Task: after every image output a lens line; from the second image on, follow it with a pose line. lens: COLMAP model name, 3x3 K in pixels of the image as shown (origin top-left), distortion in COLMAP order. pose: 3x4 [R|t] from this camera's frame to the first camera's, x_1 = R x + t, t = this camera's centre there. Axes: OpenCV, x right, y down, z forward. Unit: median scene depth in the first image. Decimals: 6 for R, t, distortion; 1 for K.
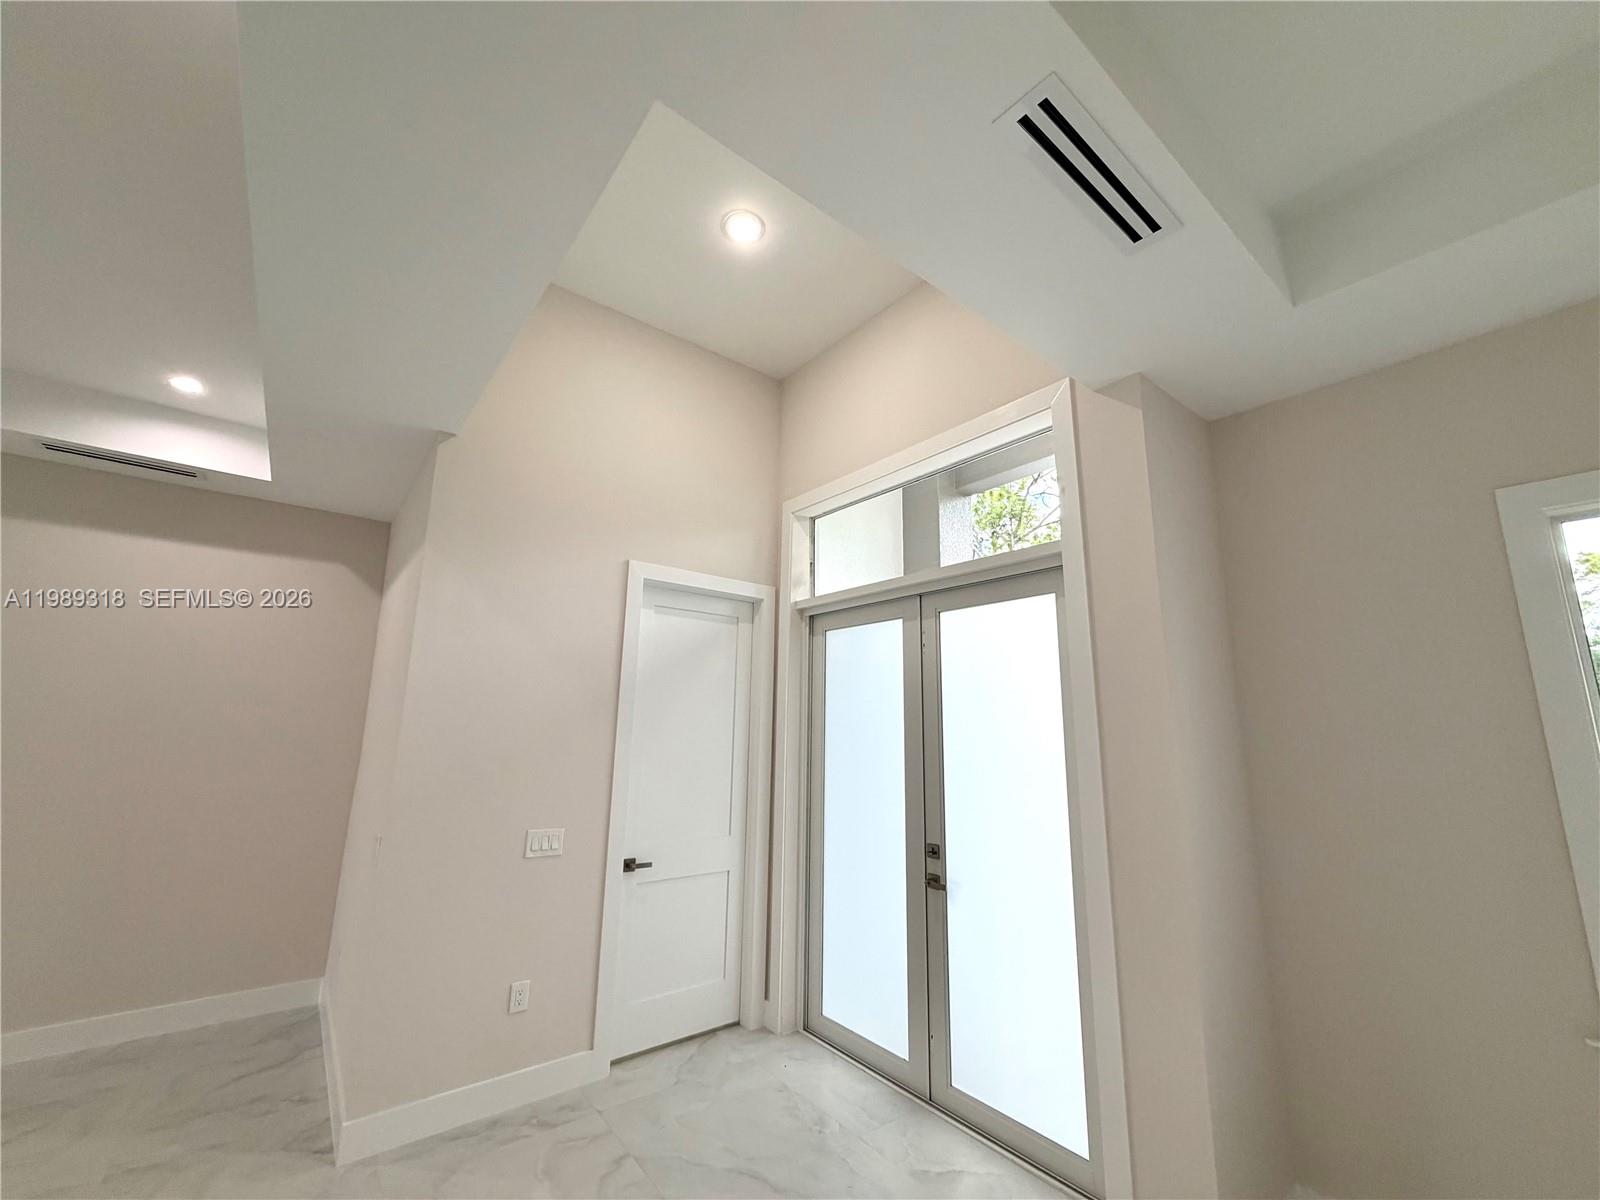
lens RADIAL K [[636.2, 0, 797.3], [0, 636.2, 606.0], [0, 0, 1]] dist [-0.001110, 0.000495]
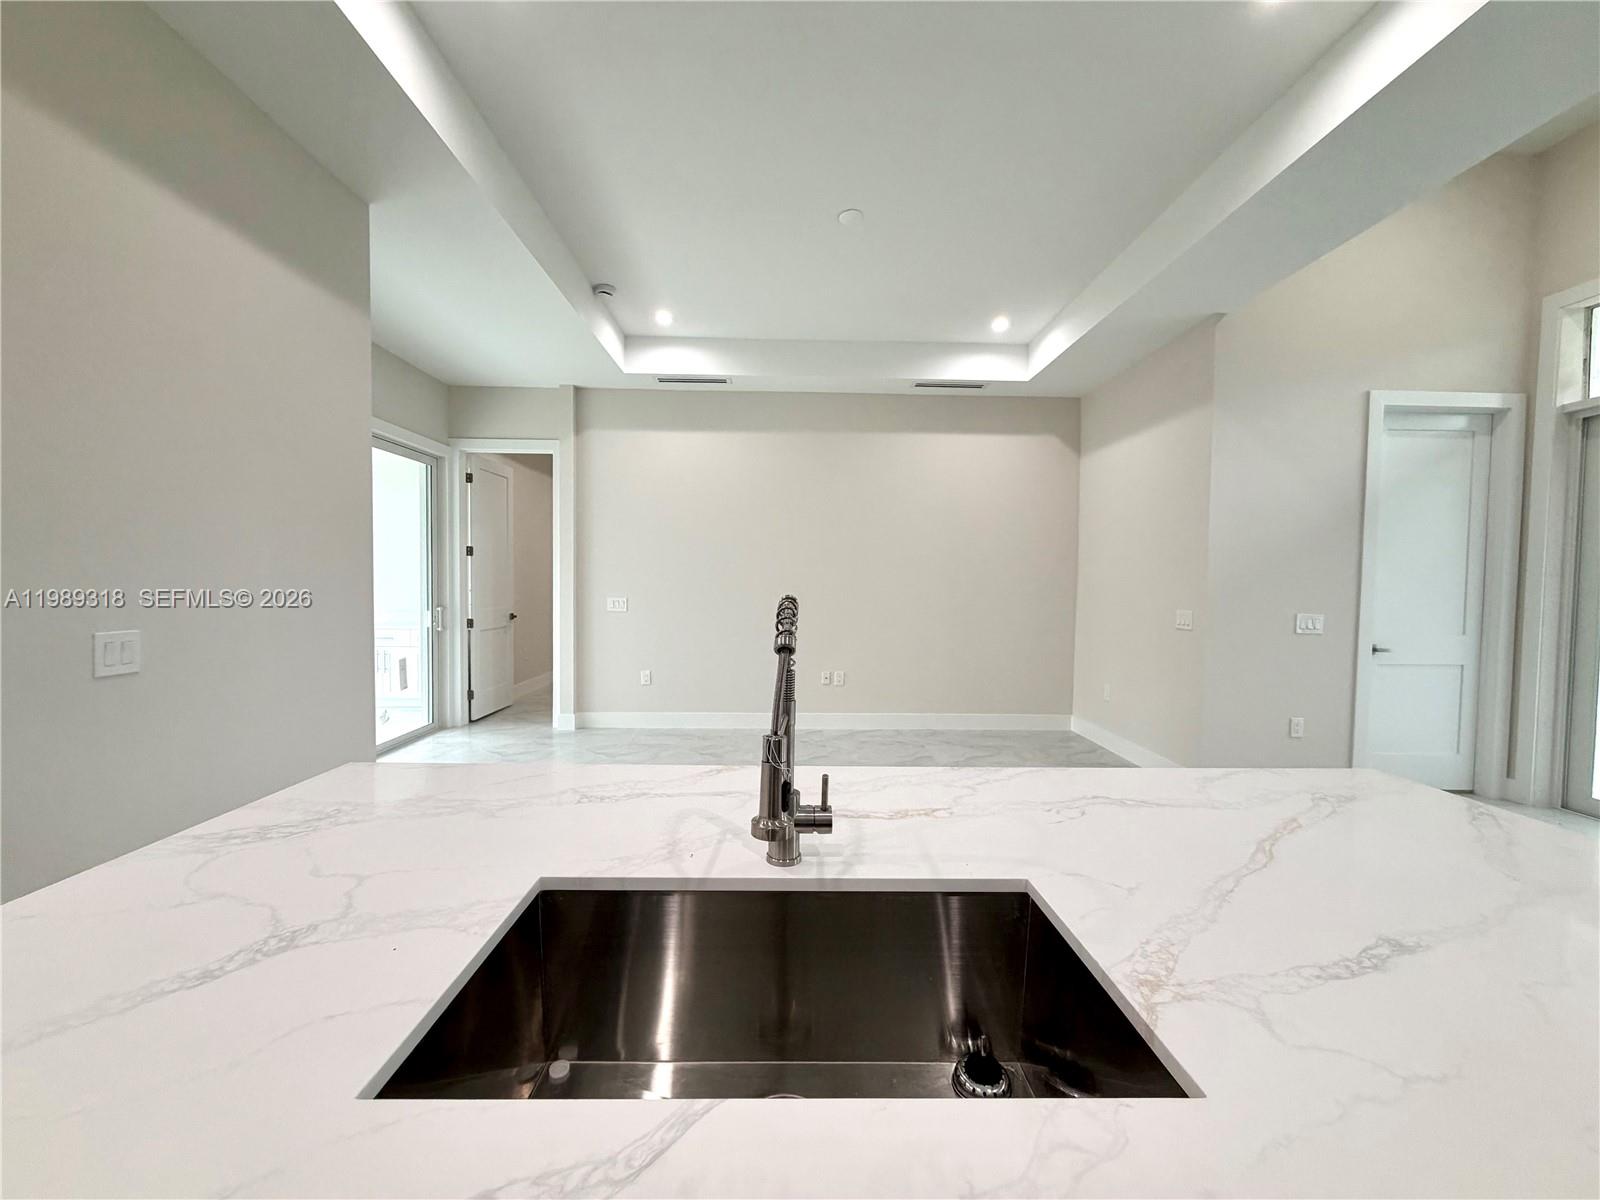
lens RADIAL K [[636.2, 0, 802.2], [0, 636.2, 604.0], [0, 0, 1]] dist [-0.001110, 0.000495]
pose [[0.798147, 0.014654, -0.602285, -0.409285], [0.118441, 0.976378, 0.180714, -0.028350], [0.590706, -0.215571, 0.777557, -0.588270]]
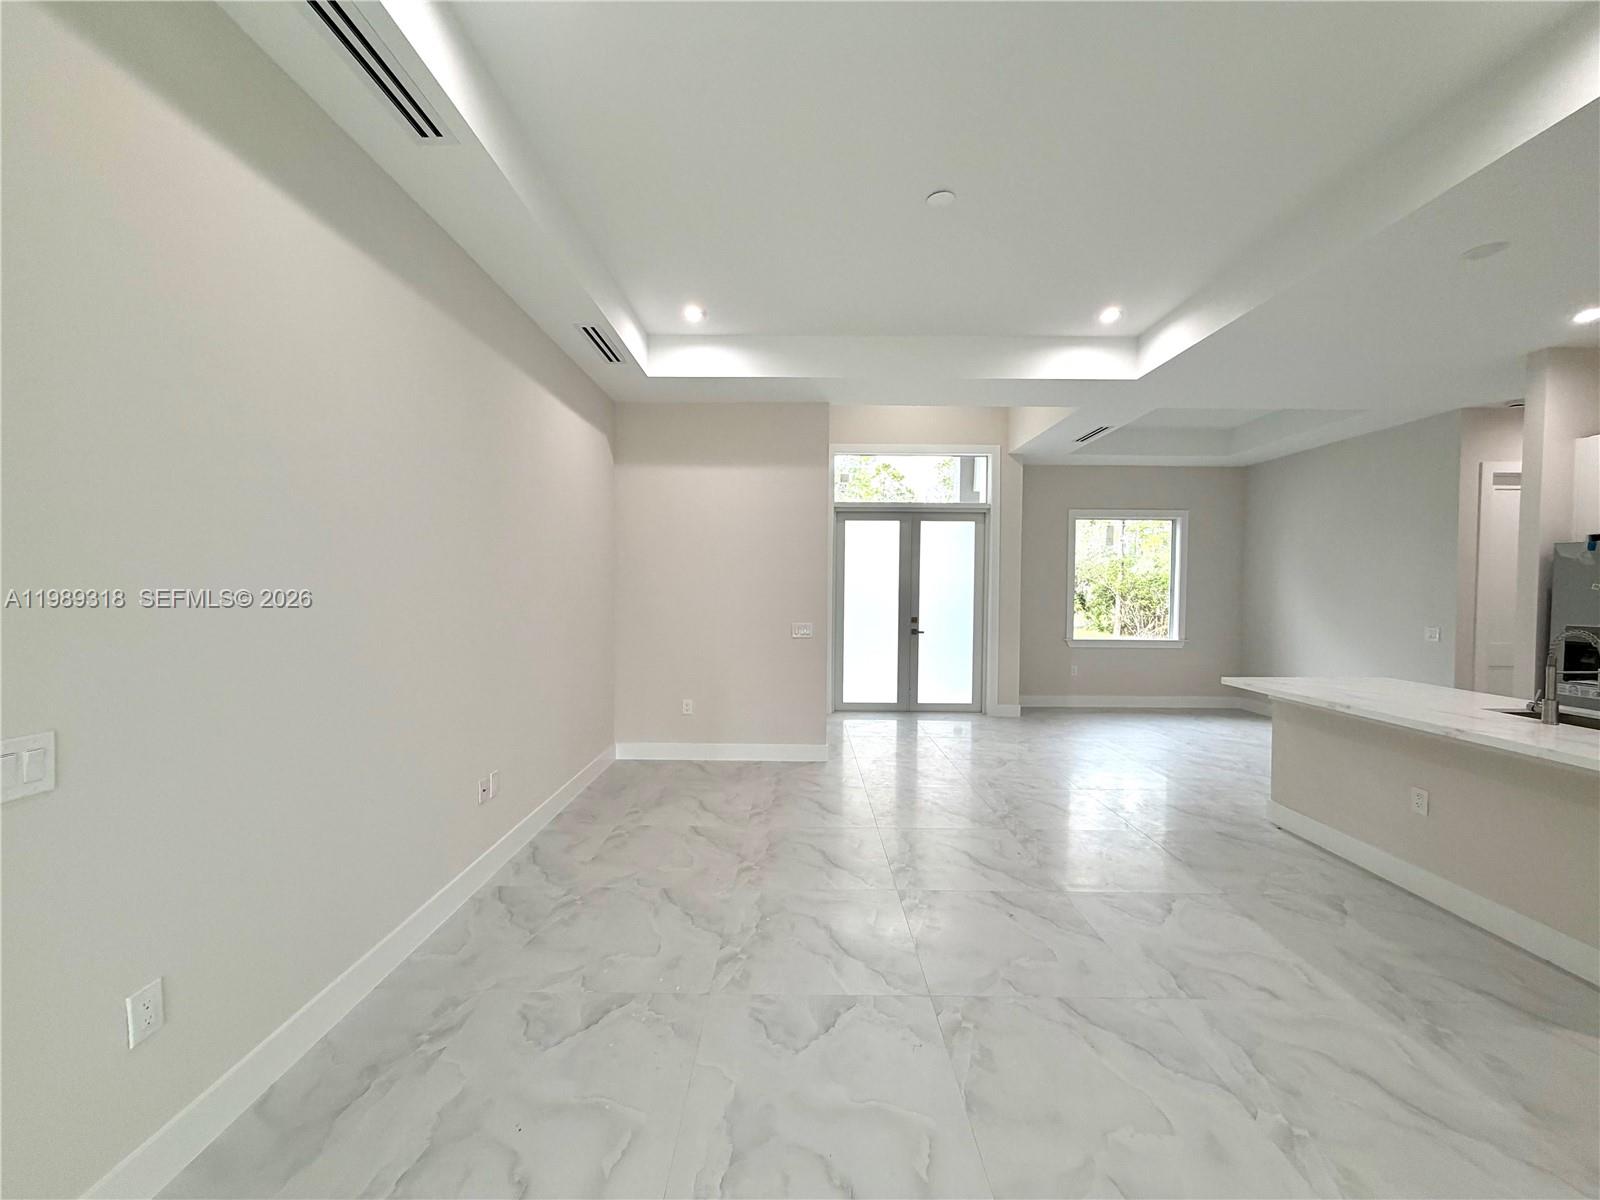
lens RADIAL K [[636.2, 0, 801.4], [0, 636.2, 606.8], [0, 0, 1]] dist [-0.001110, 0.000495]
pose [[0.619471, -0.039766, 0.784011, -1.852766], [-0.147890, 0.974922, 0.166301, -0.006043], [-0.770963, -0.218966, 0.598055, -0.109232]]
